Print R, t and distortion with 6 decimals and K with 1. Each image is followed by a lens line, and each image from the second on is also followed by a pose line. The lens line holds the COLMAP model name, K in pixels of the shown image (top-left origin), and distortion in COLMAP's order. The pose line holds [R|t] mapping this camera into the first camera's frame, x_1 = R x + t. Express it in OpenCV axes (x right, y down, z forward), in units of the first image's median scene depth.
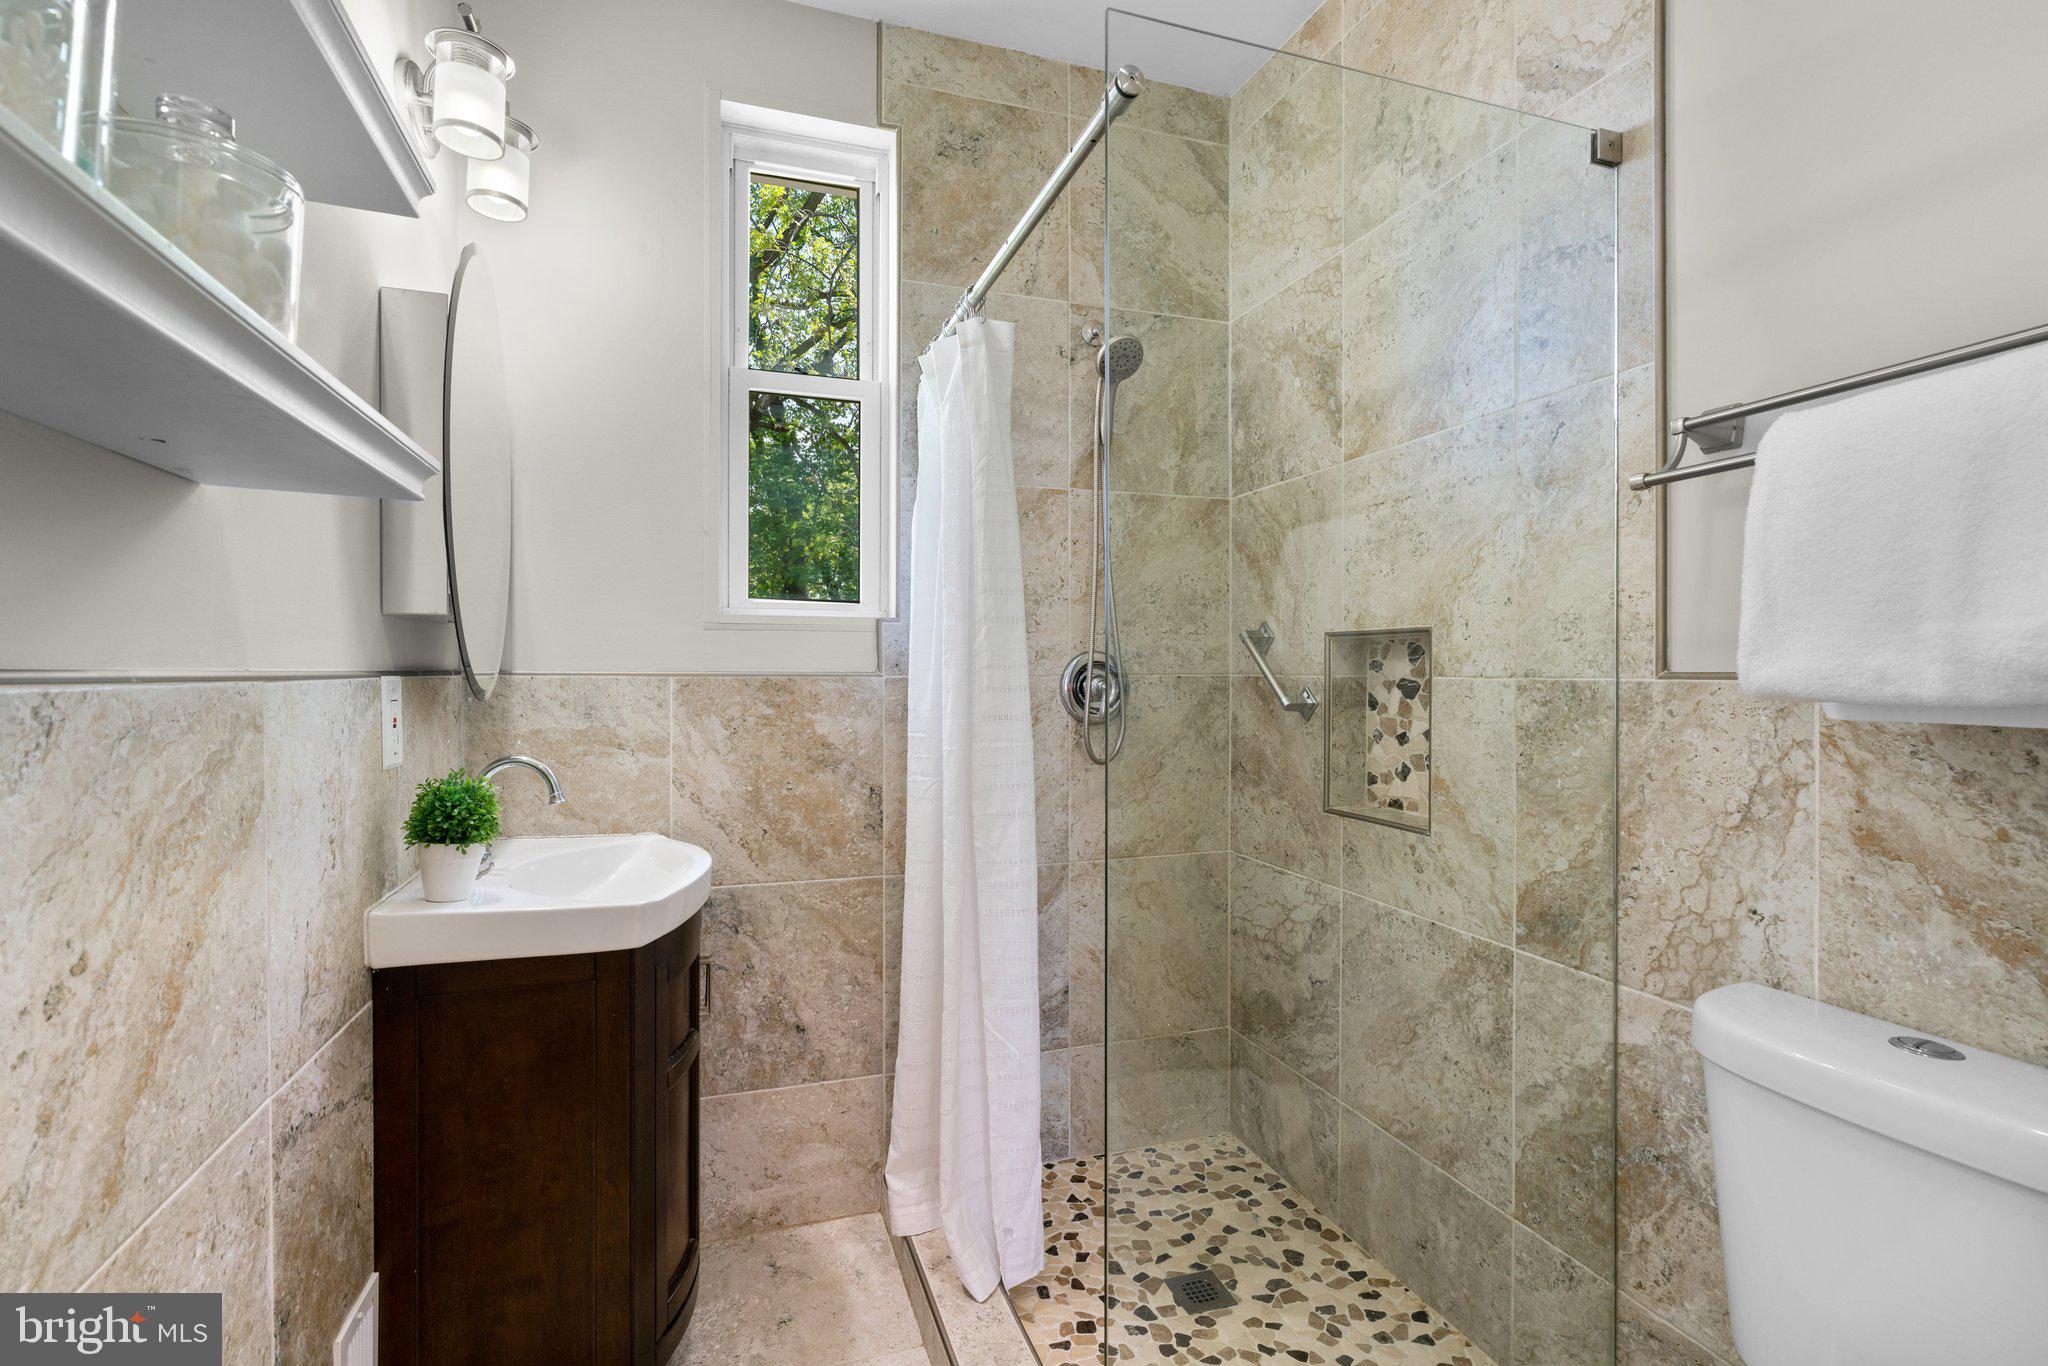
lens RADIAL K [[926.0, 0, 1020.9], [0, 926.0, 676.9], [0, 0, 1]] dist [-0.004810, 0.002872]
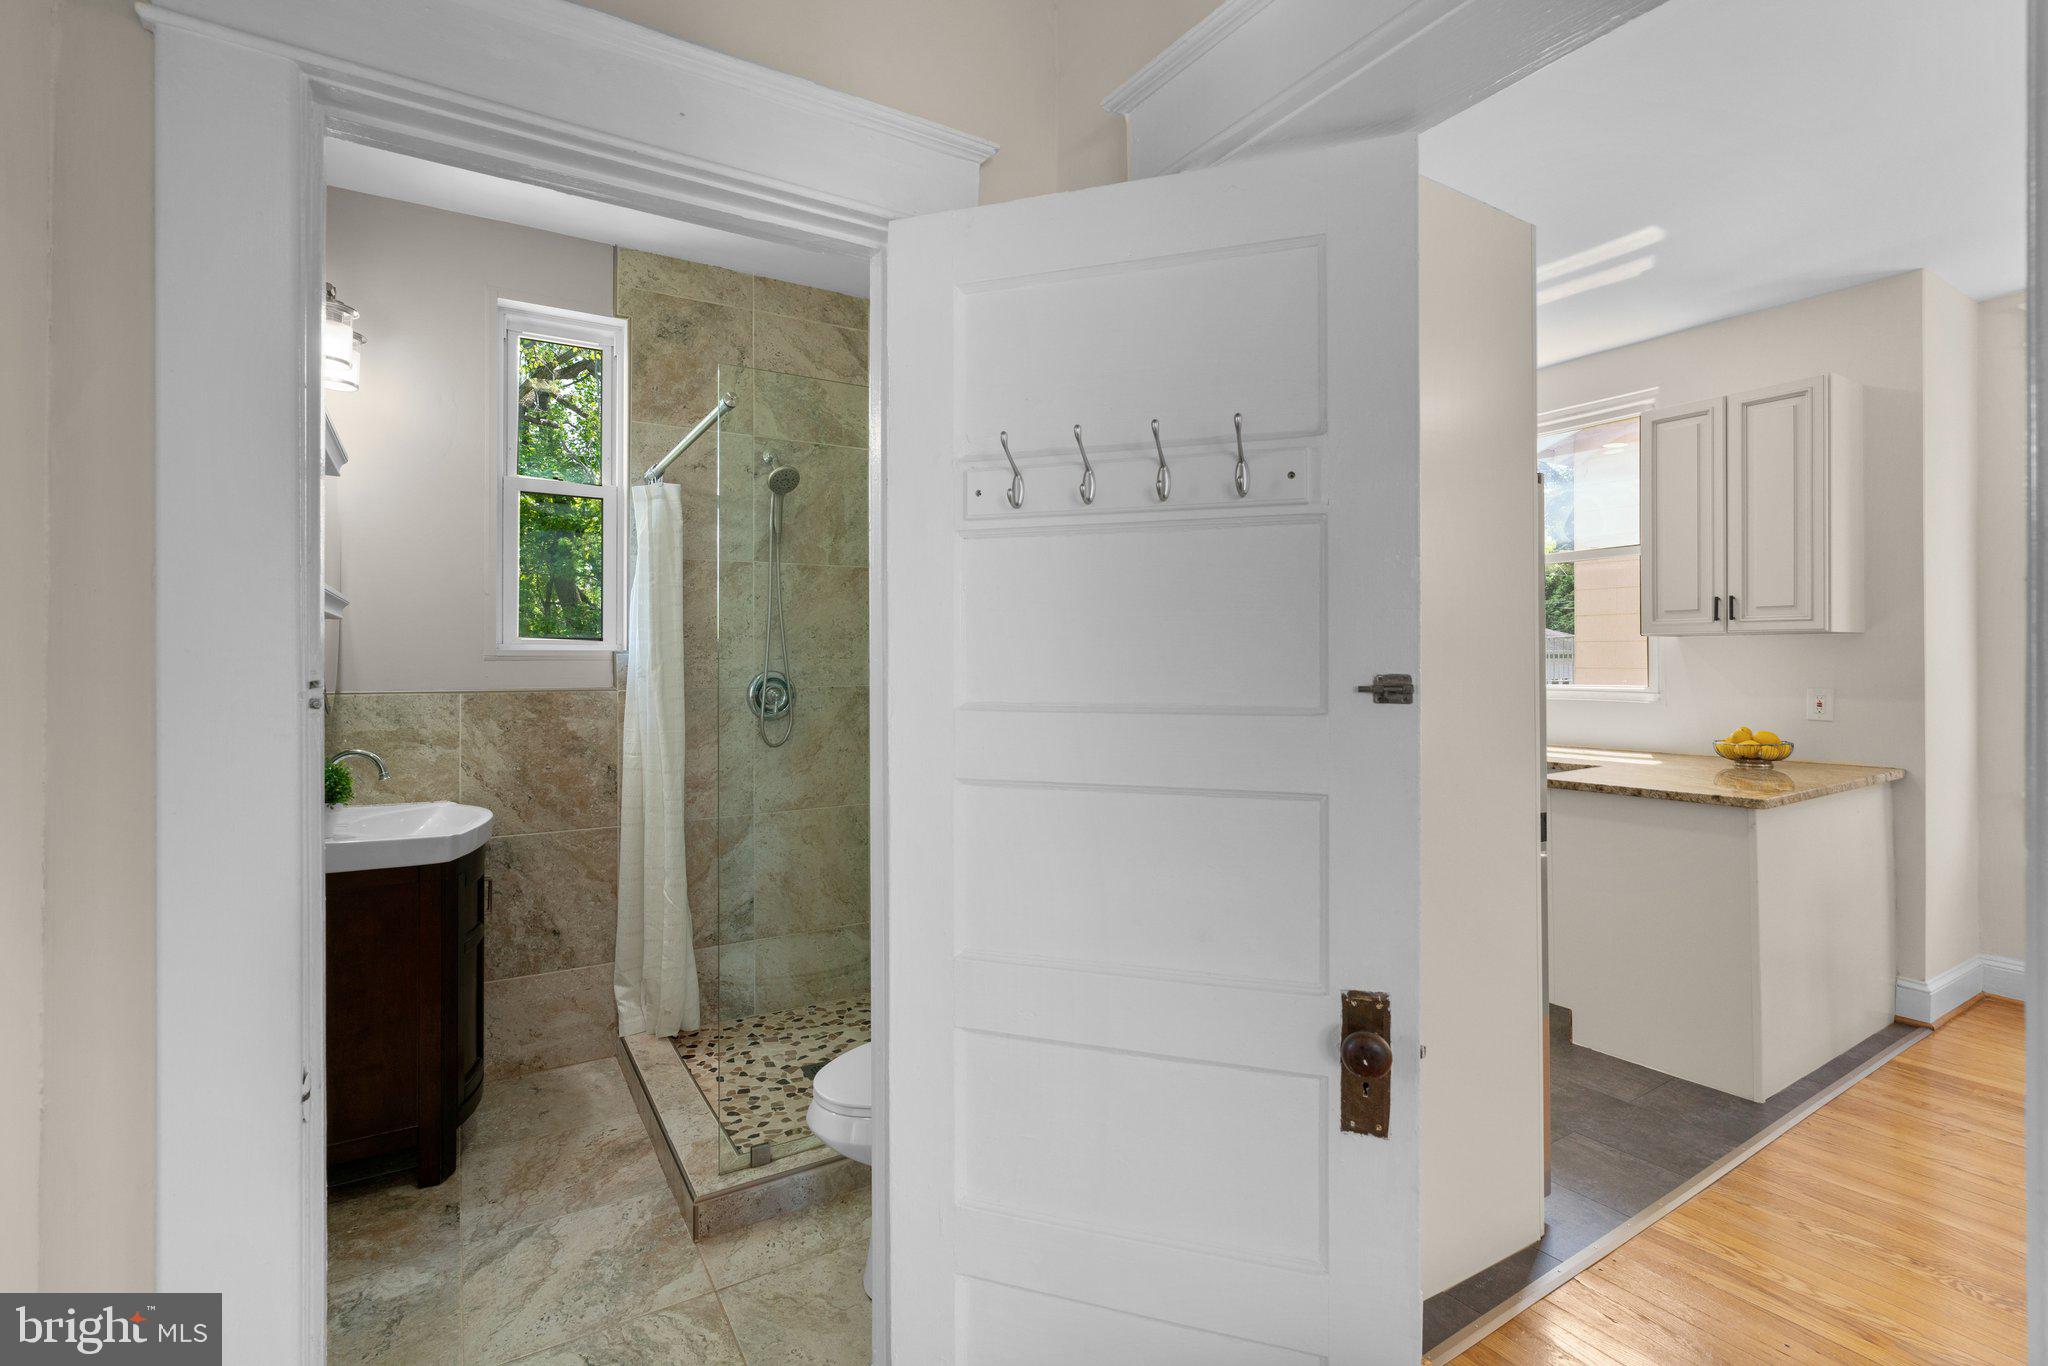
lens RADIAL K [[926.0, 0, 1016.9], [0, 926.0, 654.0], [0, 0, 1]] dist [-0.004810, 0.002872]
pose [[0.977041, -0.001877, 0.213045, 0.160954], [0.003898, 0.999951, -0.009069, -0.043422], [-0.213018, 0.009691, 0.977000, -0.582453]]
